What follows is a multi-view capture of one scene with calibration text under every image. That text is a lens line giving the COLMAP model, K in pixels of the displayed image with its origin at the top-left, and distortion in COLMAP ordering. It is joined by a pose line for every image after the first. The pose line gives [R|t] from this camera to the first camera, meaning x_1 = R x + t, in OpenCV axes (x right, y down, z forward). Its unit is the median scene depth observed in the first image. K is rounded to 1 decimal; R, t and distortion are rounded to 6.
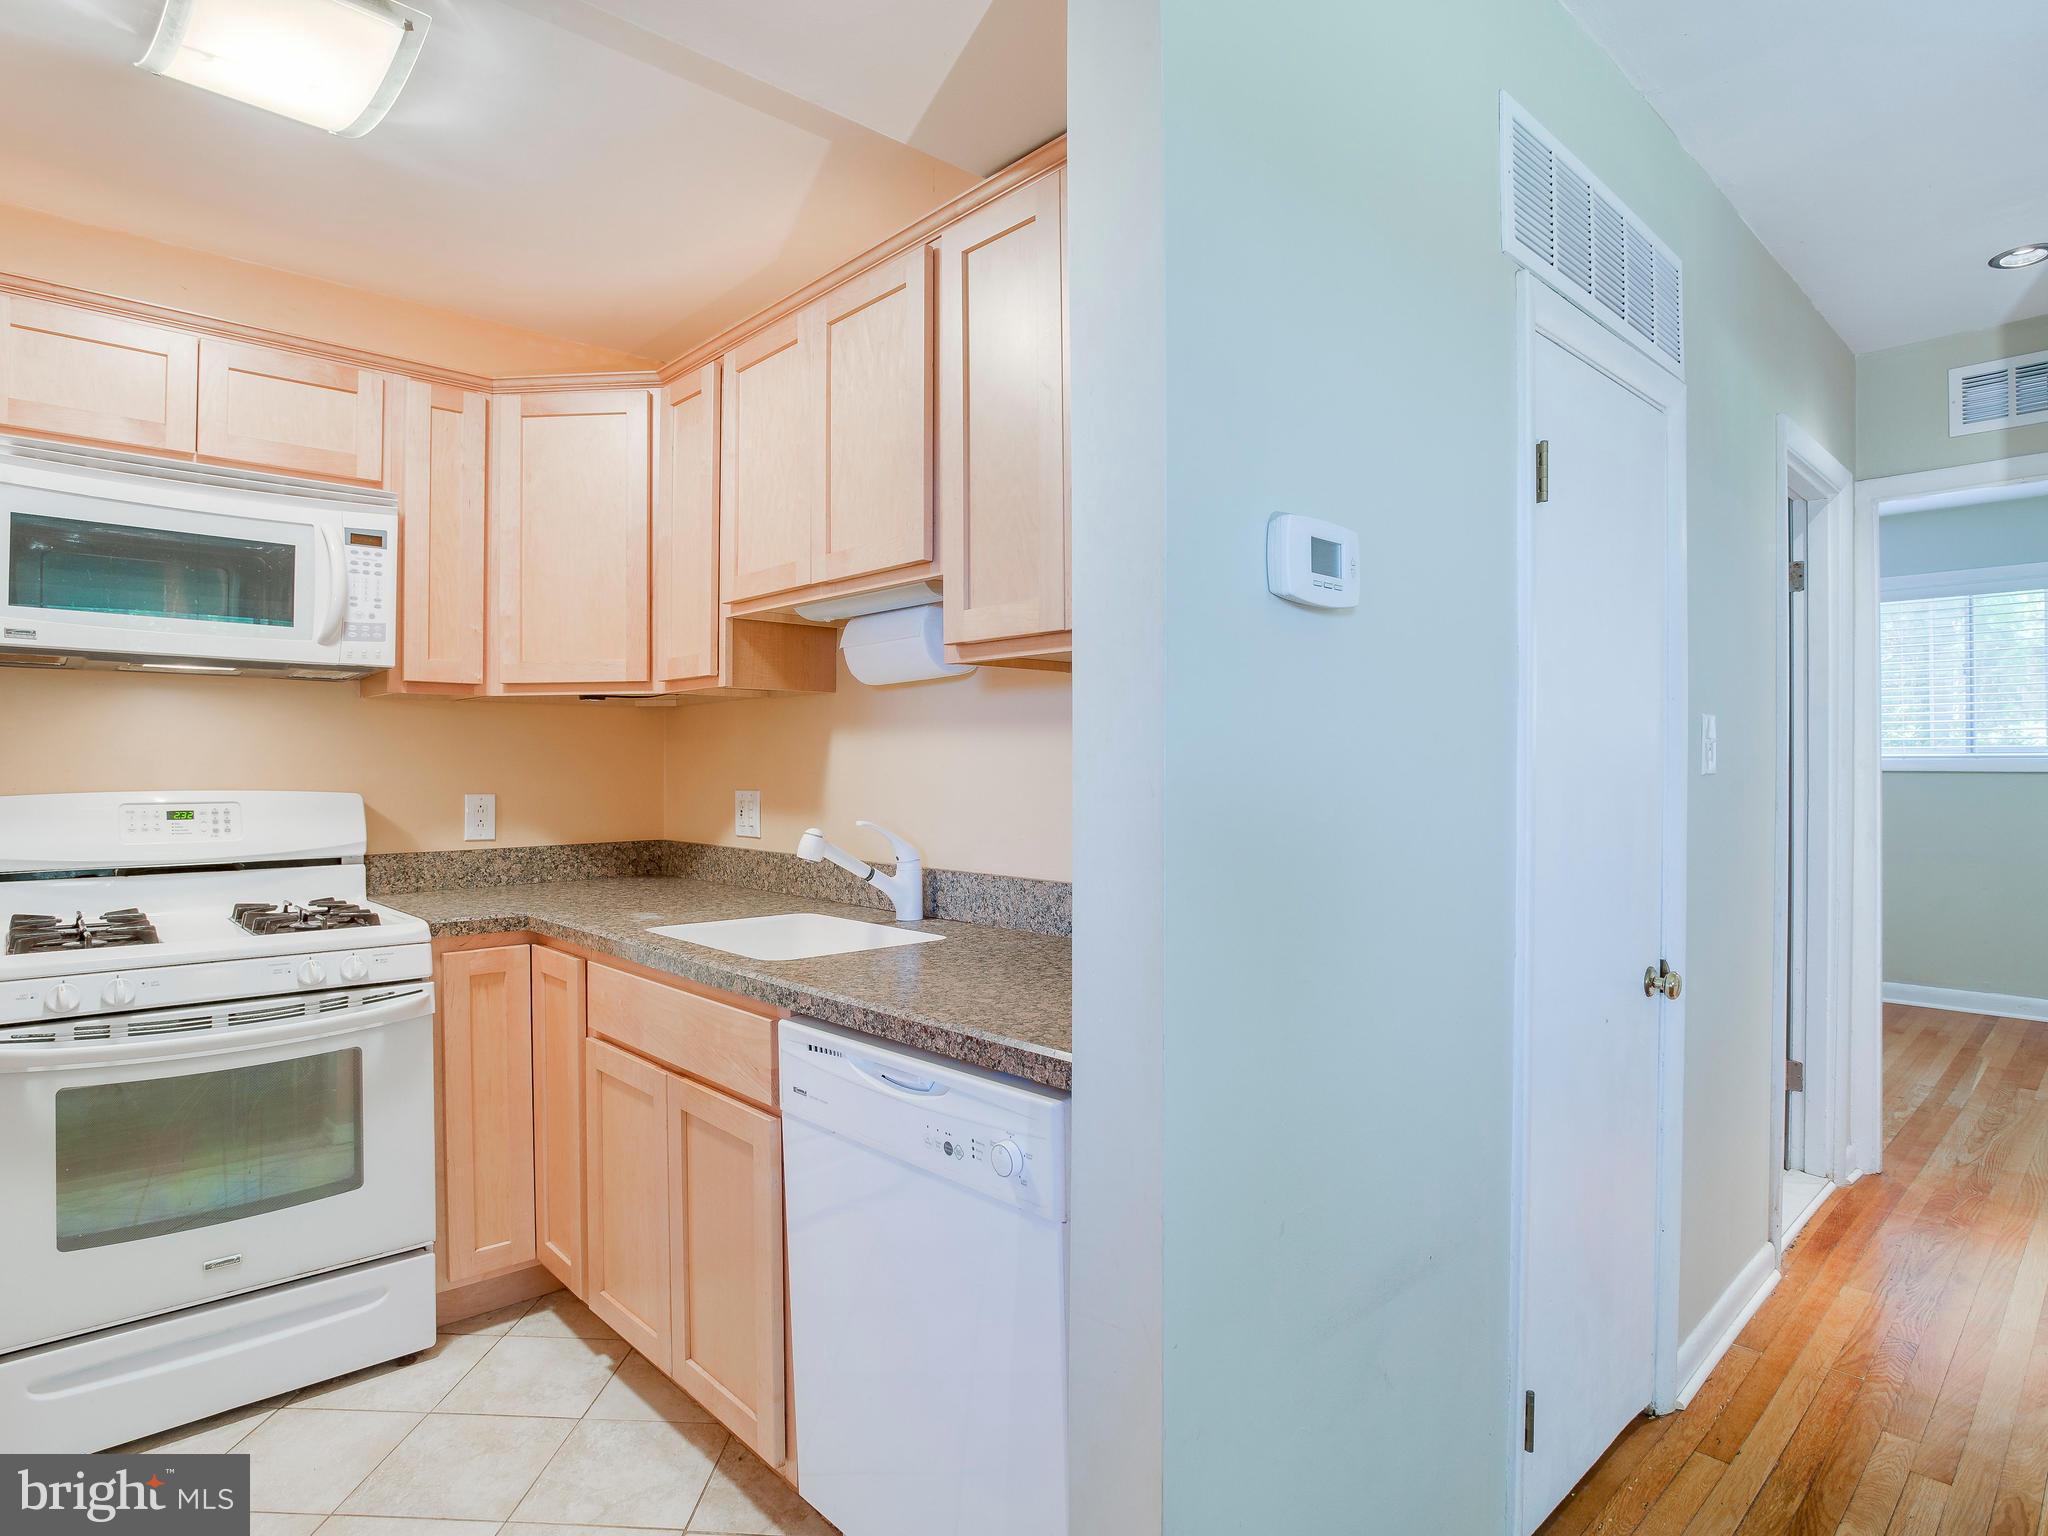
lens RADIAL K [[1131.6, 0, 1009.0], [0, 1131.6, 759.4], [0, 0, 1]] dist [-0.064127, 0.025999]
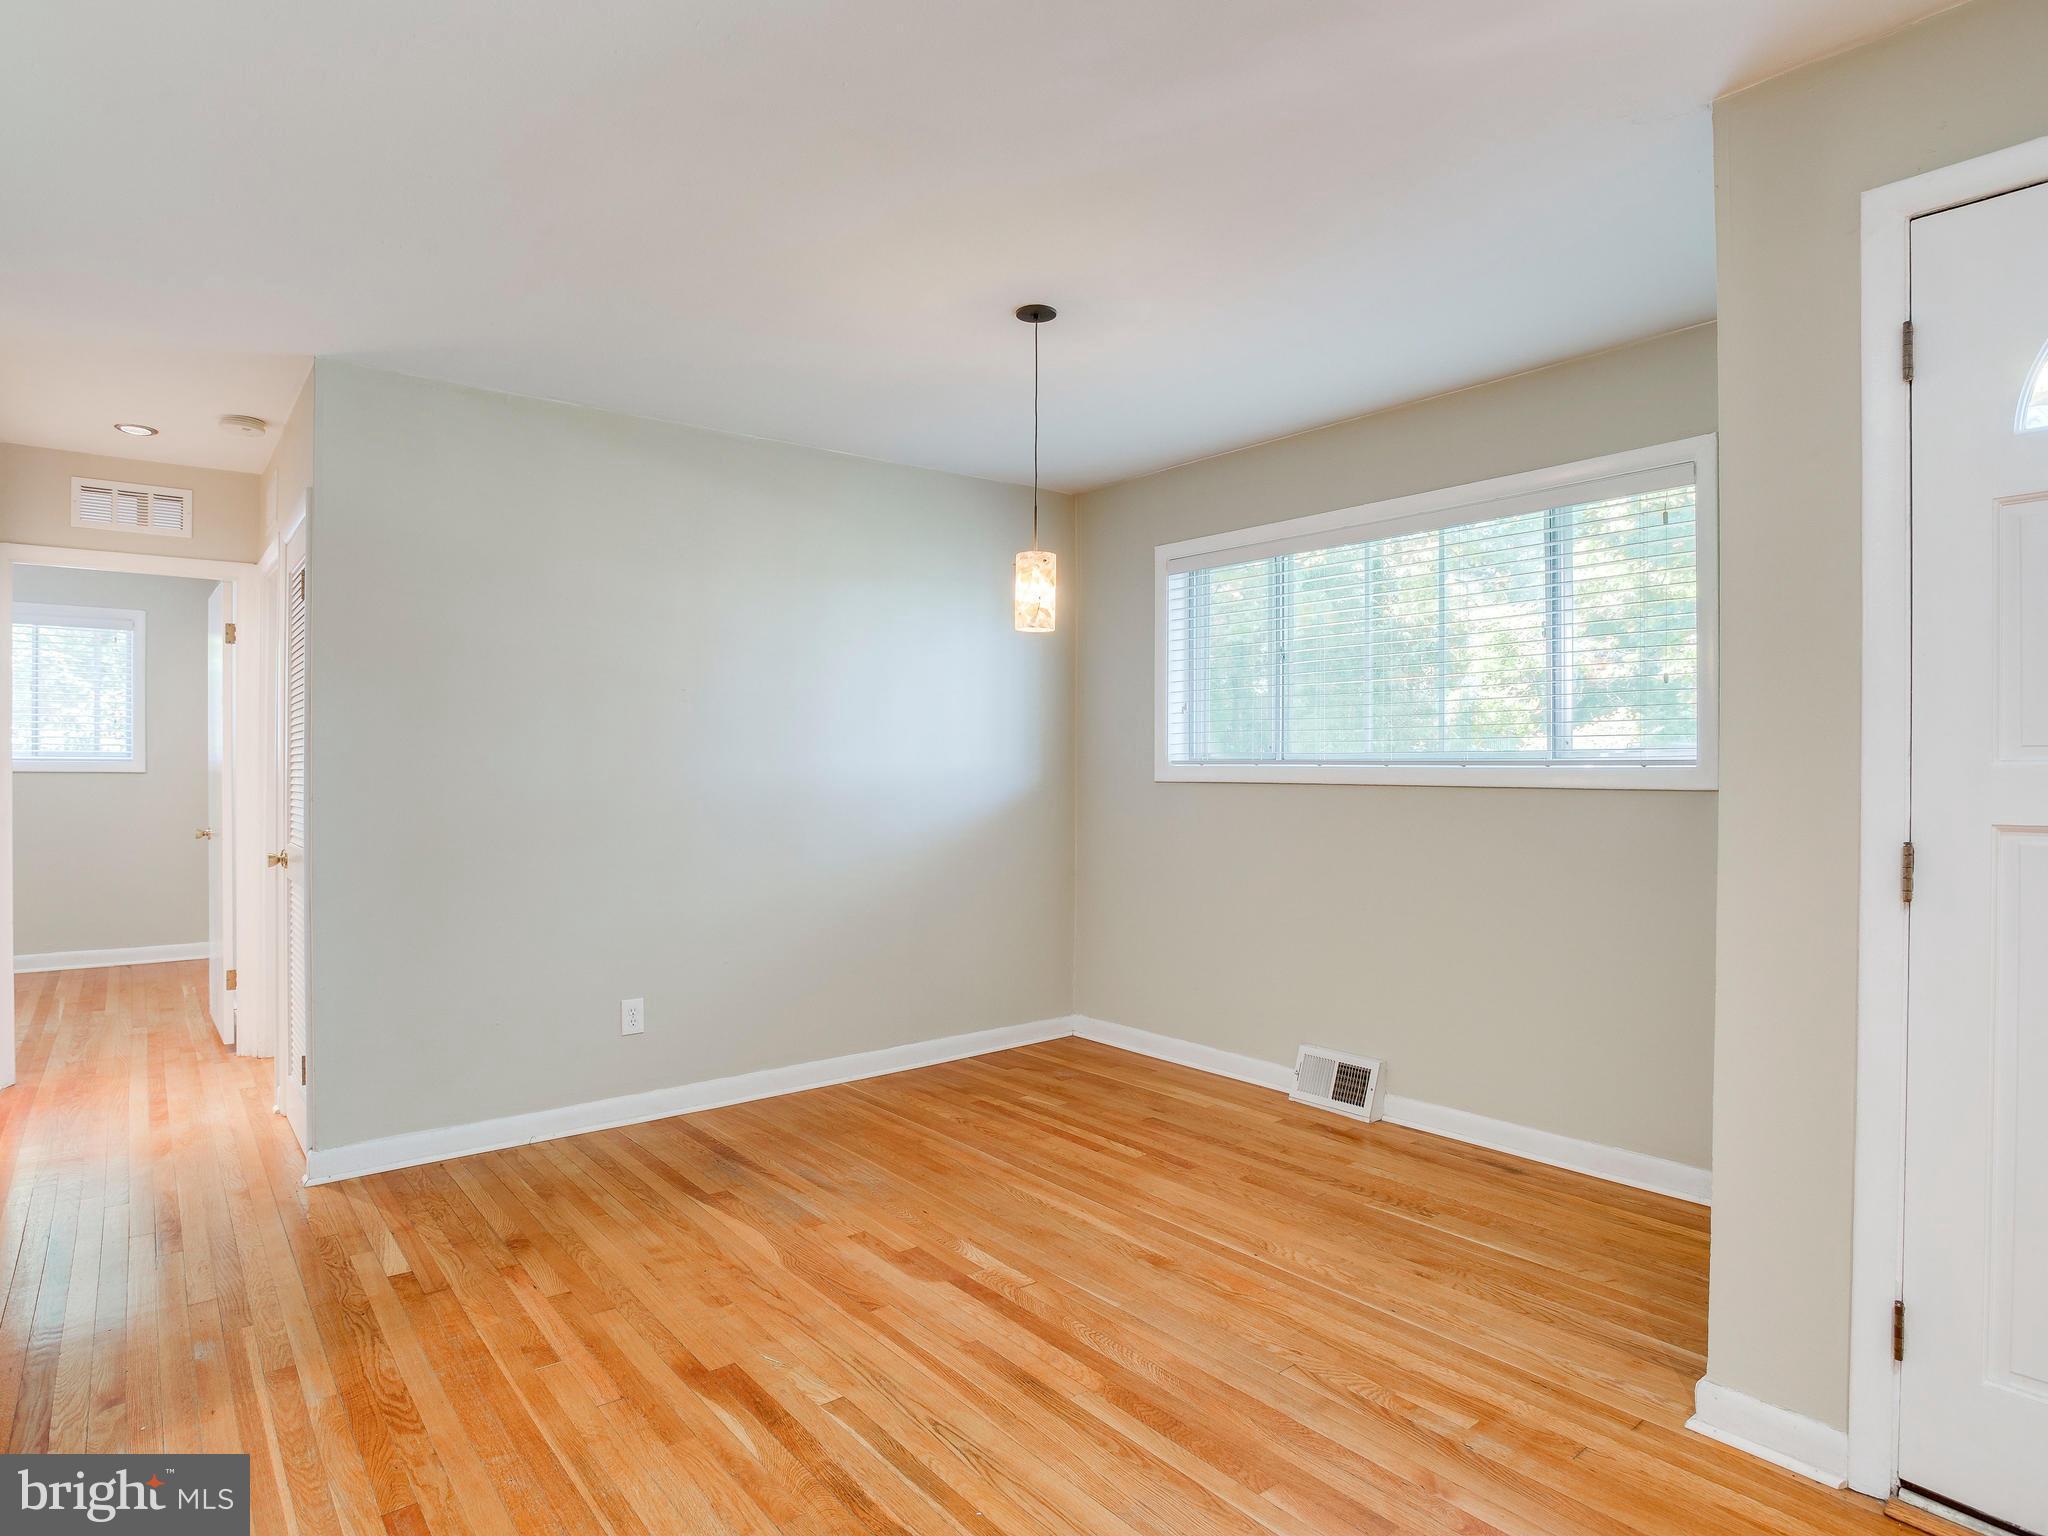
lens RADIAL K [[1131.6, 0, 1012.1], [0, 1131.6, 772.2], [0, 0, 1]] dist [-0.064127, 0.025999]
pose [[0.074264, -0.002415, 0.997236, -0.563334], [-0.008966, 0.999955, 0.003089, -0.004488], [-0.997198, -0.009170, 0.074239, -0.376358]]
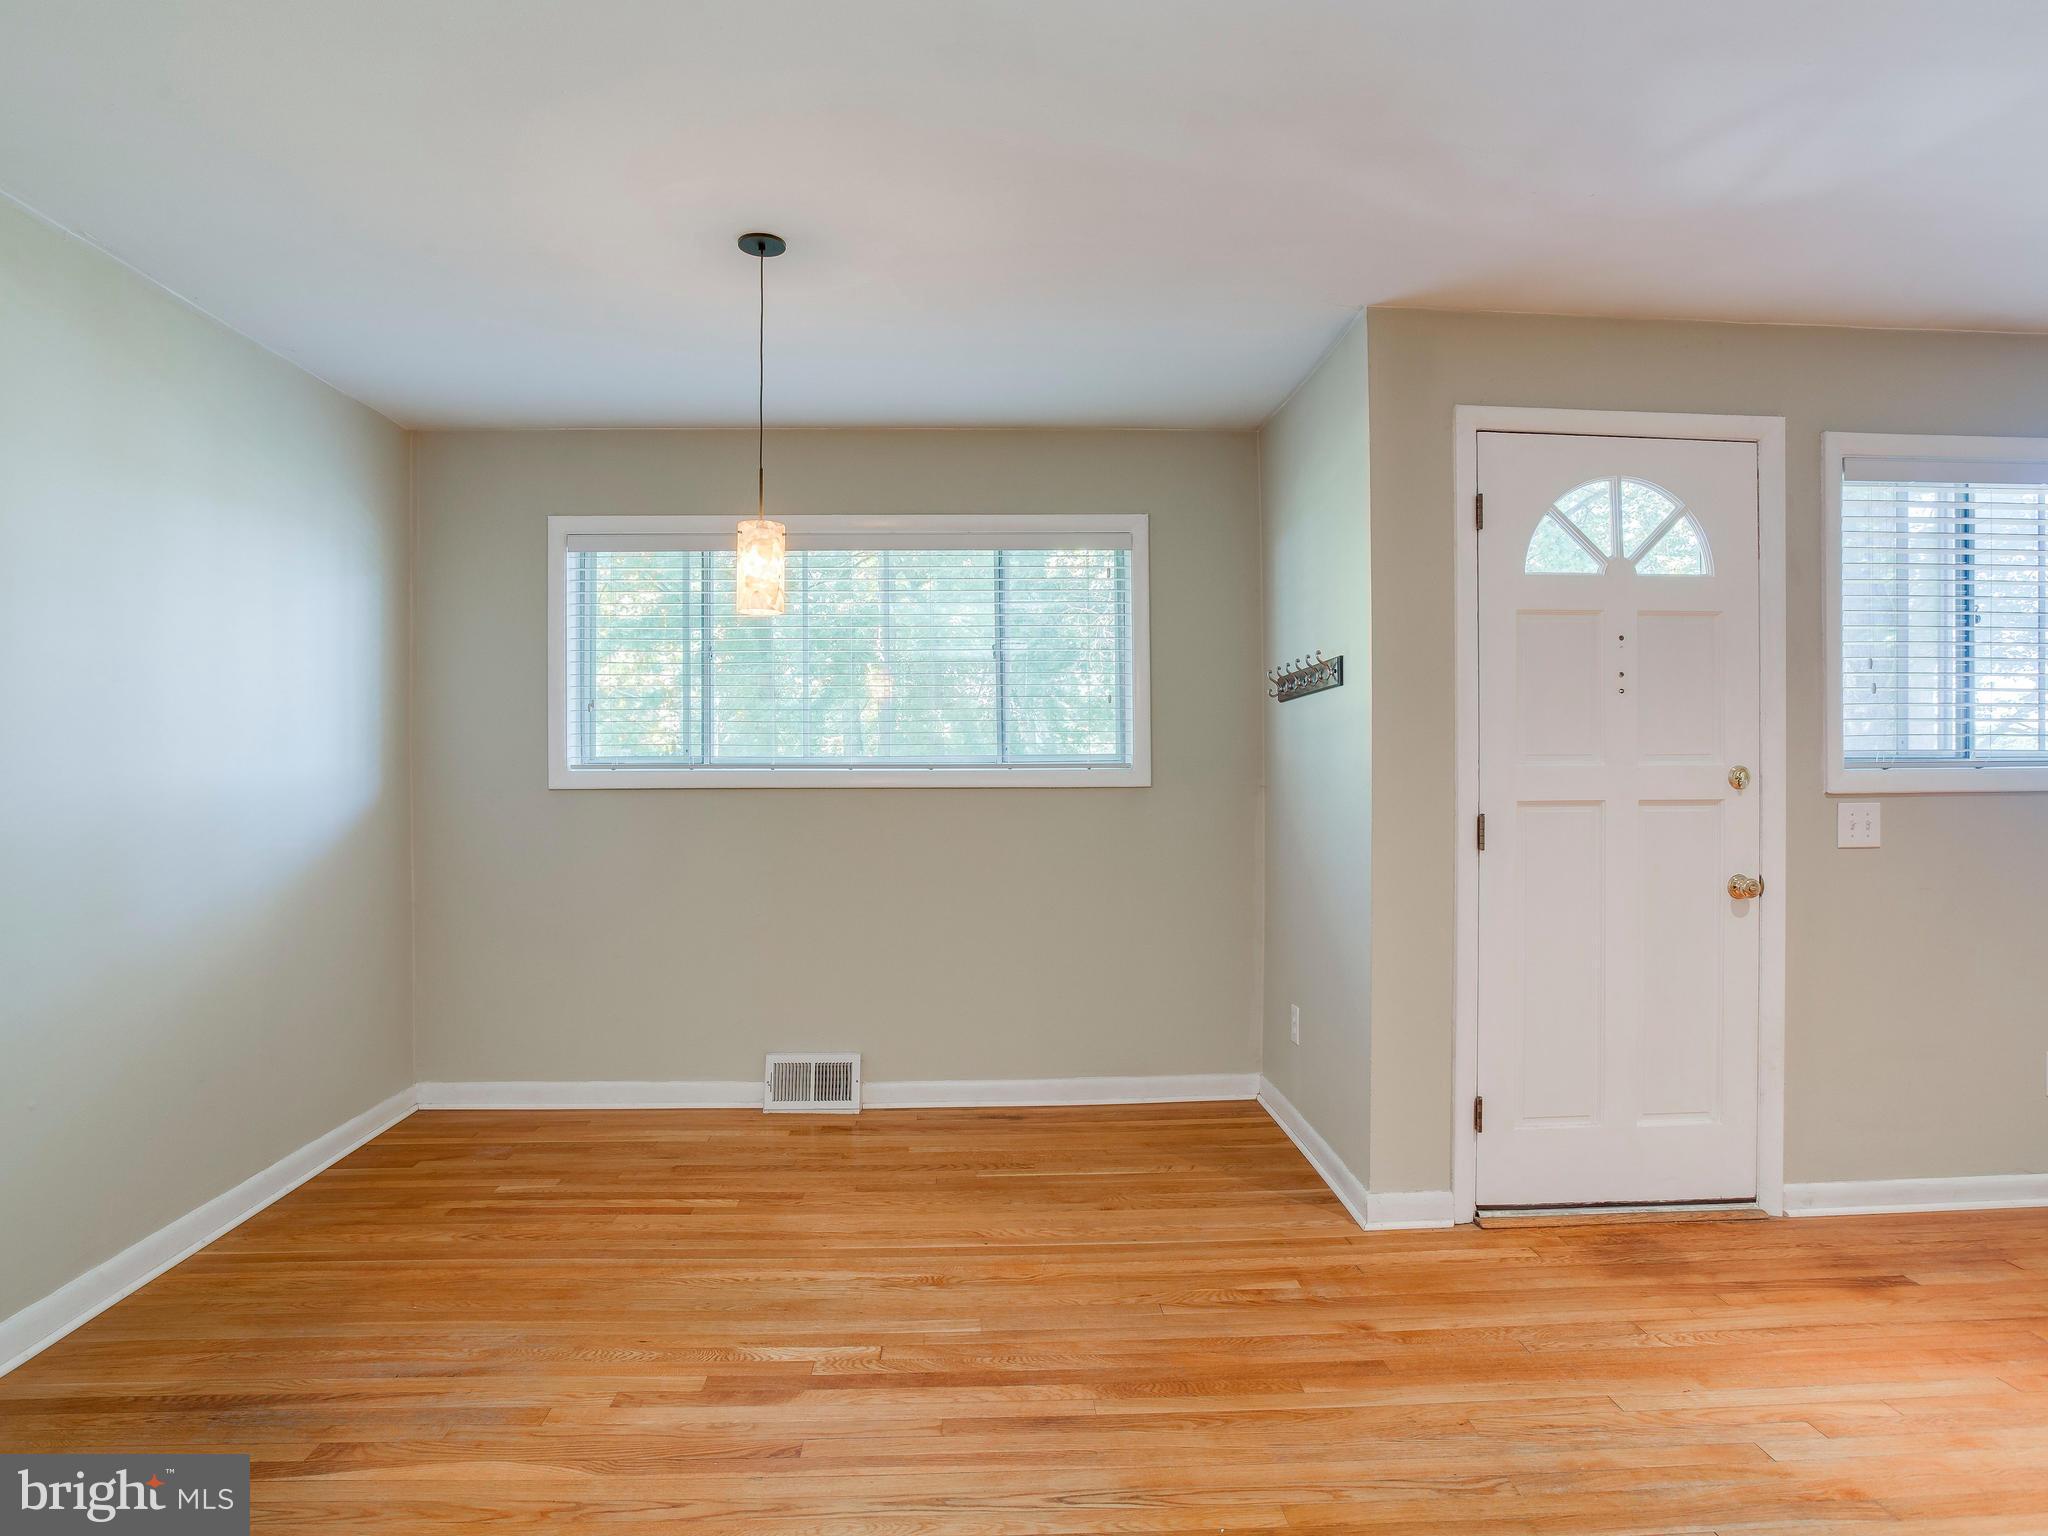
lens RADIAL K [[1131.6, 0, 1007.8], [0, 1131.6, 777.6], [0, 0, 1]] dist [-0.064127, 0.025999]
pose [[-0.756084, 0.000650, 0.654474, -0.168880], [0.001031, 0.999999, 0.000198, -0.001113], [-0.654474, 0.000825, -0.756084, 0.390727]]
